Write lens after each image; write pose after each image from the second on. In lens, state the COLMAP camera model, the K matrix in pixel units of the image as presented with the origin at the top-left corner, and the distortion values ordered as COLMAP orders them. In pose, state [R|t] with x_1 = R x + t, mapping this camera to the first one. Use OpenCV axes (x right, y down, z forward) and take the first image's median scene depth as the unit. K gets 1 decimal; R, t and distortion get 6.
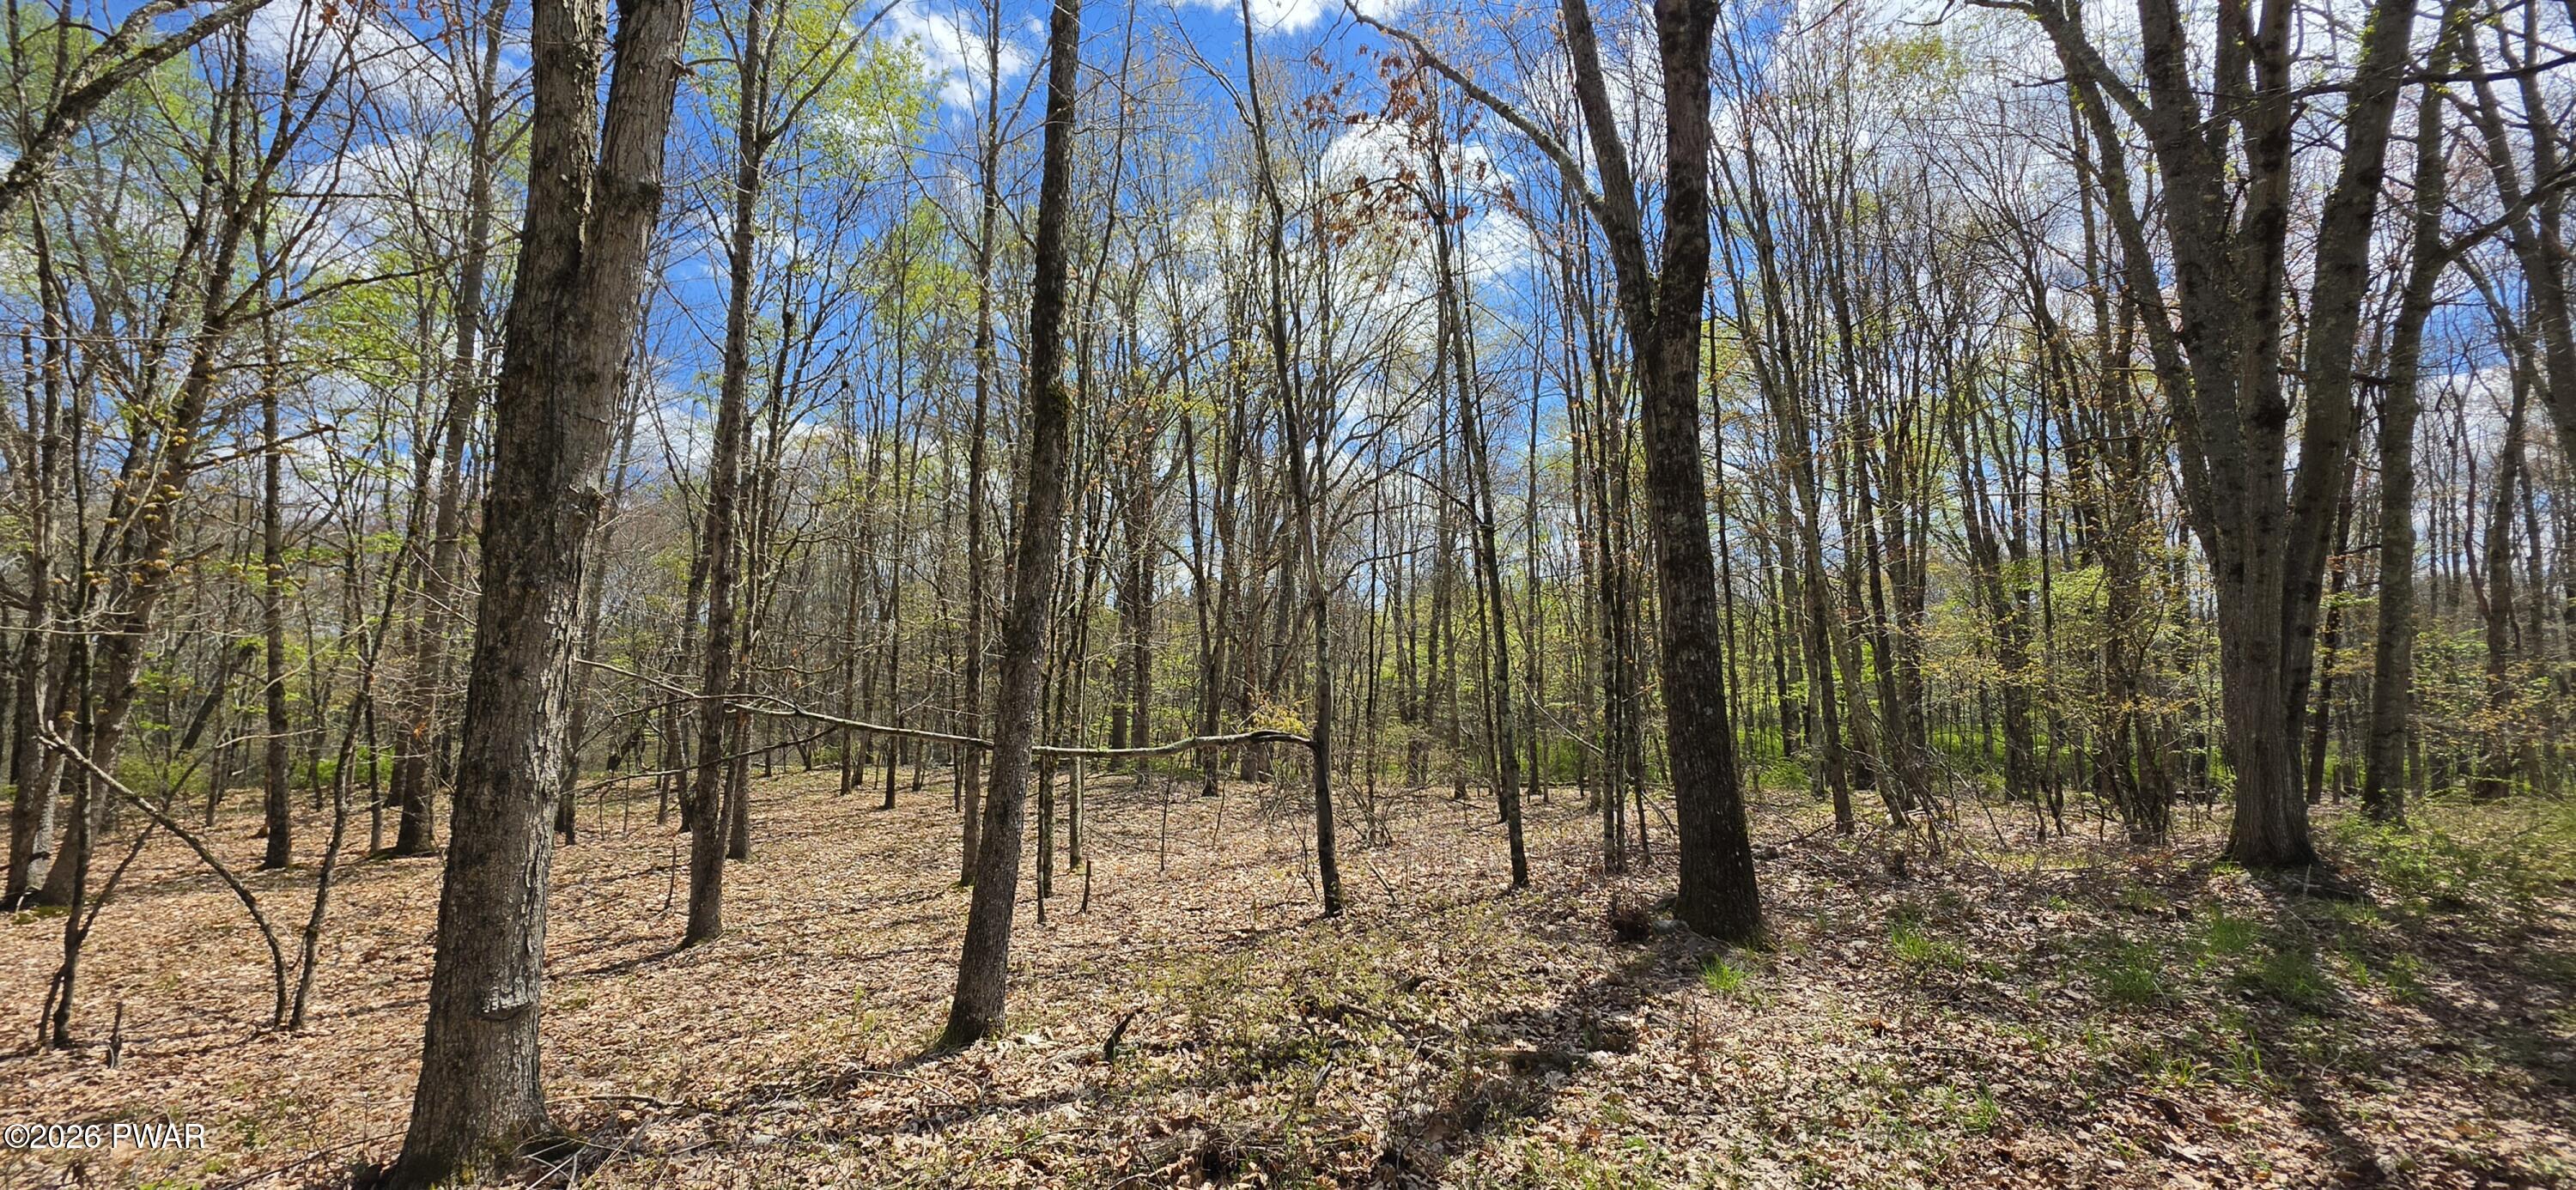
lens RADIAL K [[1032.1, 0, 1288.0], [0, 1032.1, 595.0], [0, 0, 1]] dist [-0.001664, 0.000769]
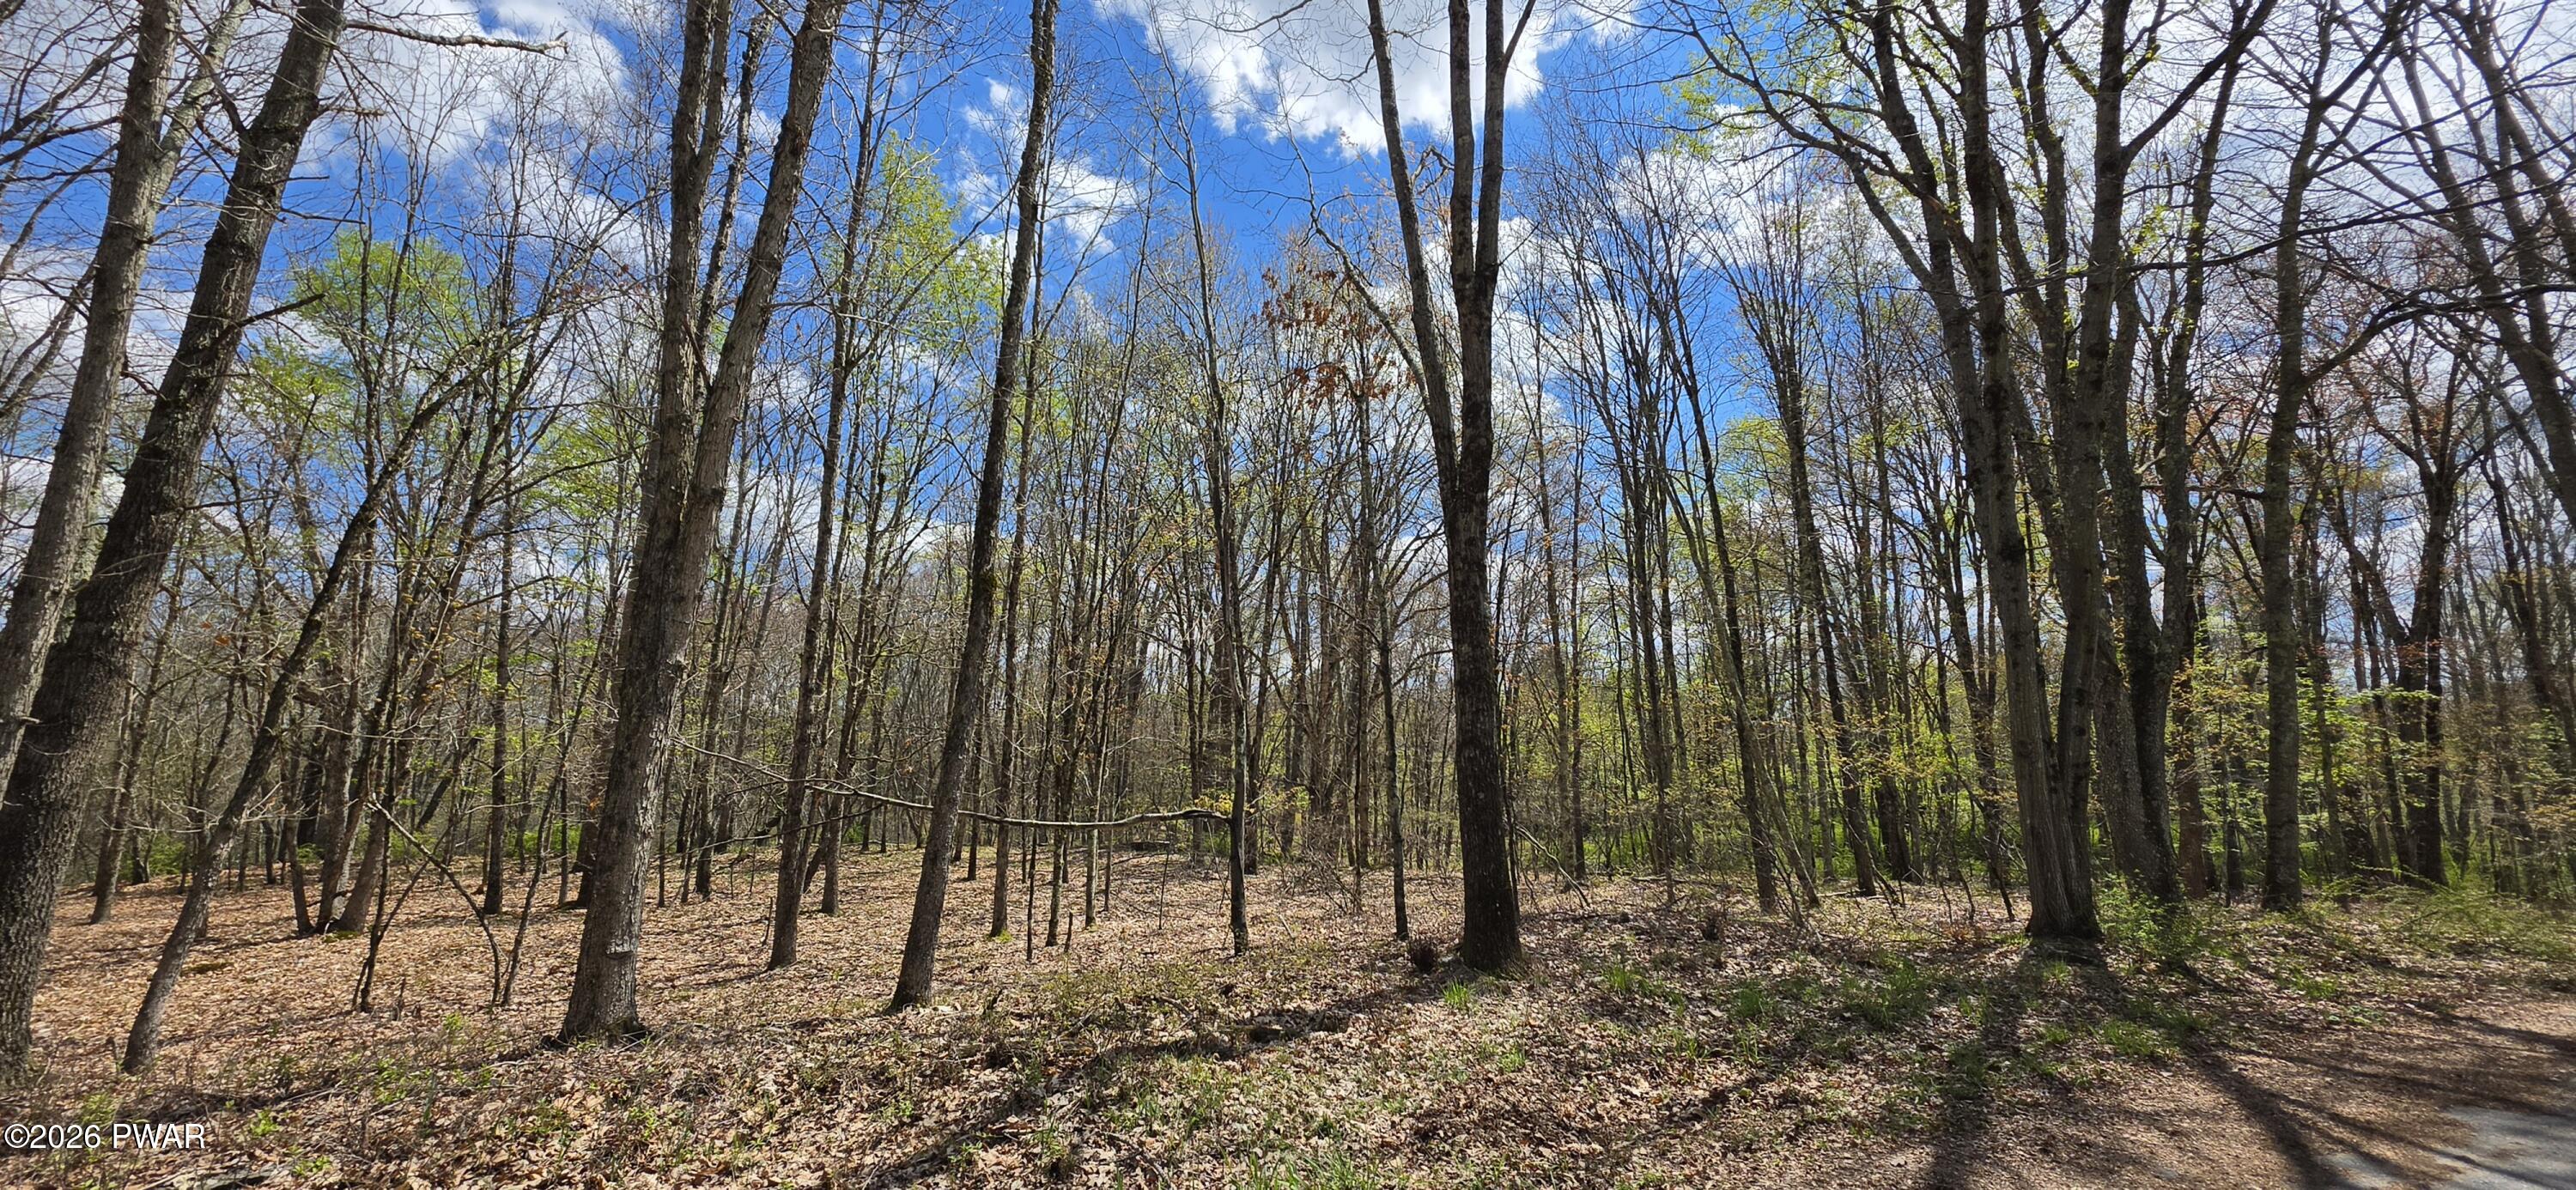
lens RADIAL K [[1032.1, 0, 1288.0], [0, 1032.1, 595.0], [0, 0, 1]] dist [-0.001664, 0.000769]
pose [[0.992501, -0.015609, -0.121238, 0.222667], [0.005472, 0.996493, -0.083498, -0.023550], [0.122116, 0.082208, 0.989105, -0.244289]]
